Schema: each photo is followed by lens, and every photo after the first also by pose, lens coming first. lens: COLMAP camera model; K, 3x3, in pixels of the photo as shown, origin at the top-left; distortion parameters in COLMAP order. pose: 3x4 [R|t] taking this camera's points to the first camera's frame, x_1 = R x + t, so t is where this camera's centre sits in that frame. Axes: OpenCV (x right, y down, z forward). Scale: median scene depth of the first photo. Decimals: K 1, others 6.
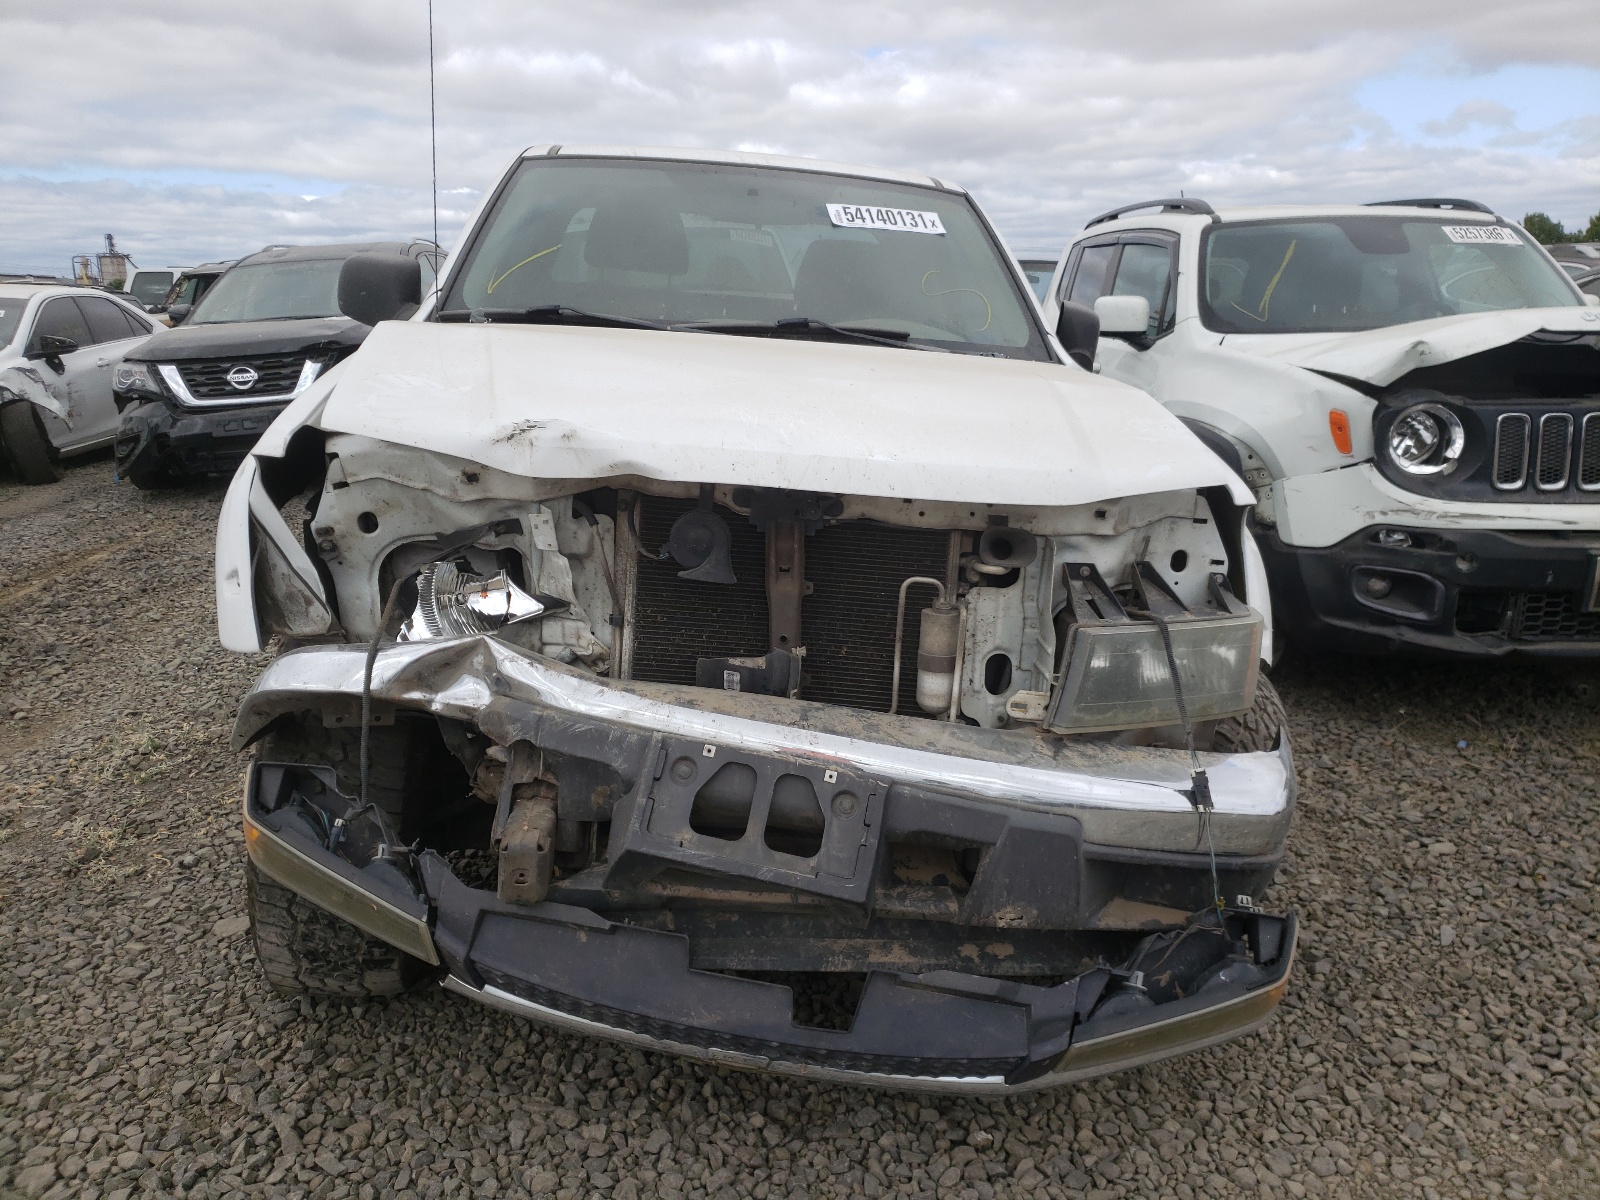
lens RADIAL K [[1188.0, 0, 794.2], [0, 1188.0, 562.8], [0, 0, 1]] dist [0.075876, -0.000131]
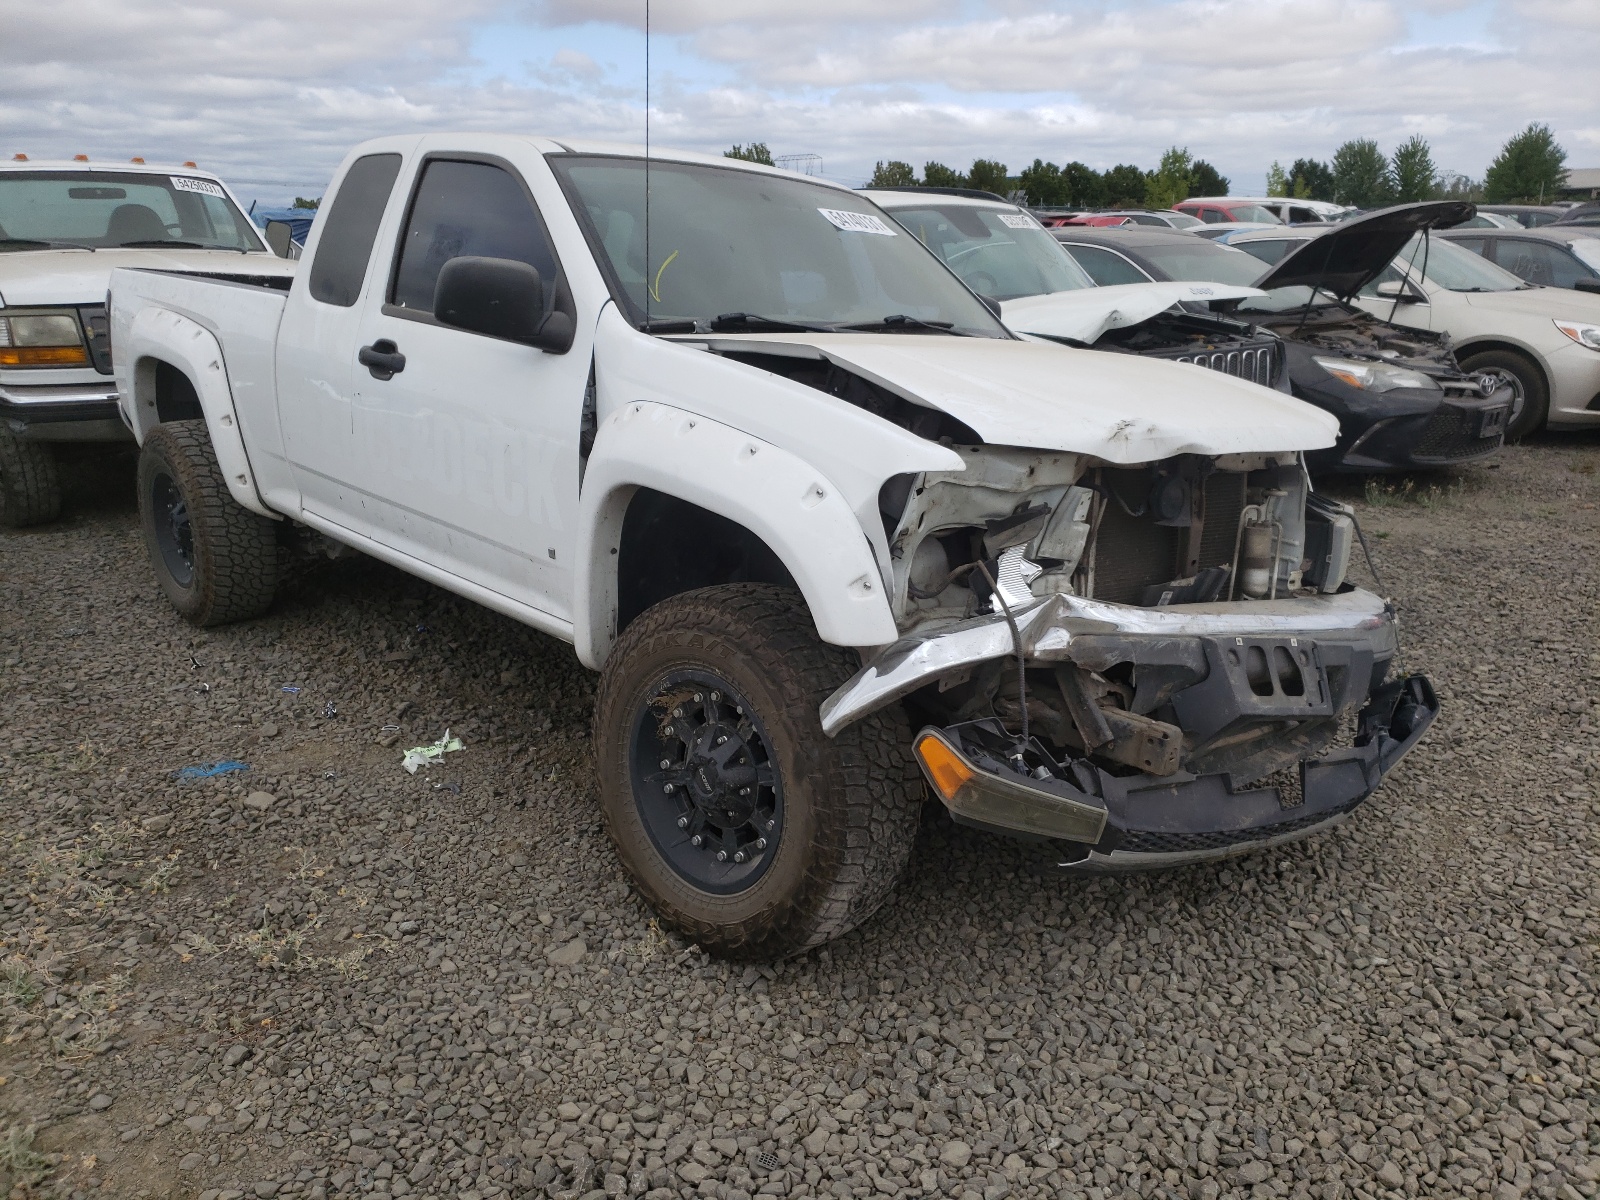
lens RADIAL K [[1209.8, 0, 800.0], [0, 1209.8, 600.0], [0, 0, 1]] dist [0.045402, -0.000932]
pose [[0.804292, -0.164632, 0.570973, -1.204145], [0.122245, 0.986144, 0.112141, -0.108530], [-0.581524, -0.020395, 0.813274, 0.104904]]
